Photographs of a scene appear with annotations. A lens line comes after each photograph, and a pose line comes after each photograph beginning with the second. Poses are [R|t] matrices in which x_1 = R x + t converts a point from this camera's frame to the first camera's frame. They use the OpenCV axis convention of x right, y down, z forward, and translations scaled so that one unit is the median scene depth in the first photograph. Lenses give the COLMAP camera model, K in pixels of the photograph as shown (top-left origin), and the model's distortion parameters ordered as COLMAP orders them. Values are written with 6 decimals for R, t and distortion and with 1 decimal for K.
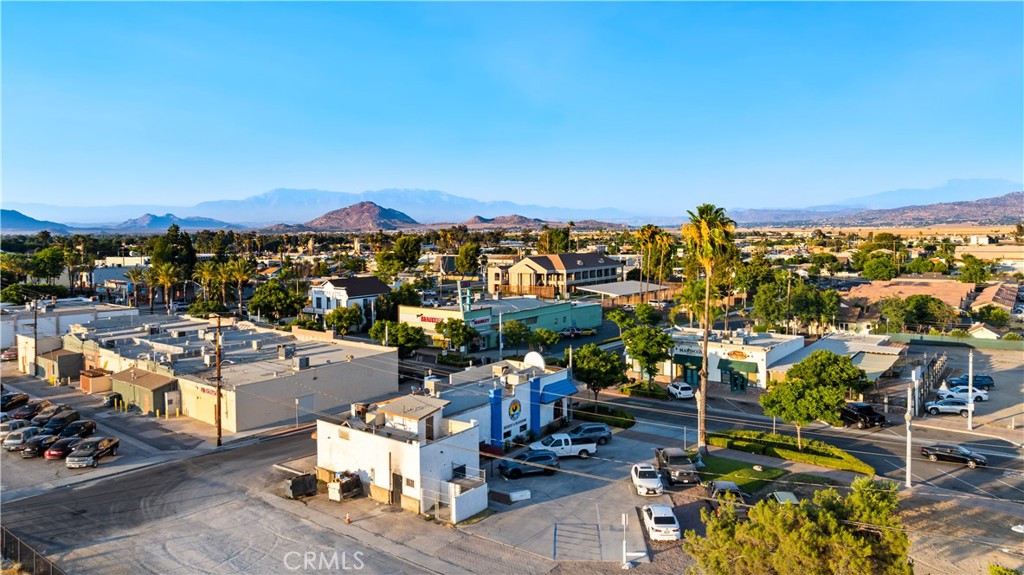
lens RADIAL K [[734.3, 0, 520.7], [0, 734.3, 271.8], [0, 0, 1]] dist [-0.019788, 0.000935]
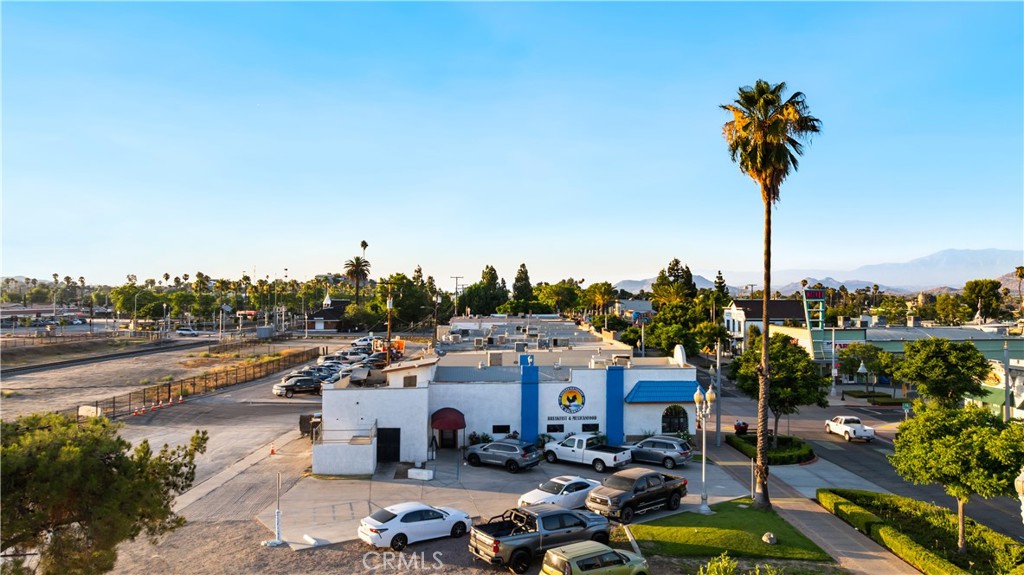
lens RADIAL K [[719.3, 0, 520.5], [0, 719.3, 283.9], [0, 0, 1]] dist [-0.017176, 0.003317]
pose [[0.646839, -0.003163, -0.762620, 0.546594], [-0.052273, 0.997456, -0.048474, 0.103777], [0.760833, 0.071219, 0.645028, 0.449926]]
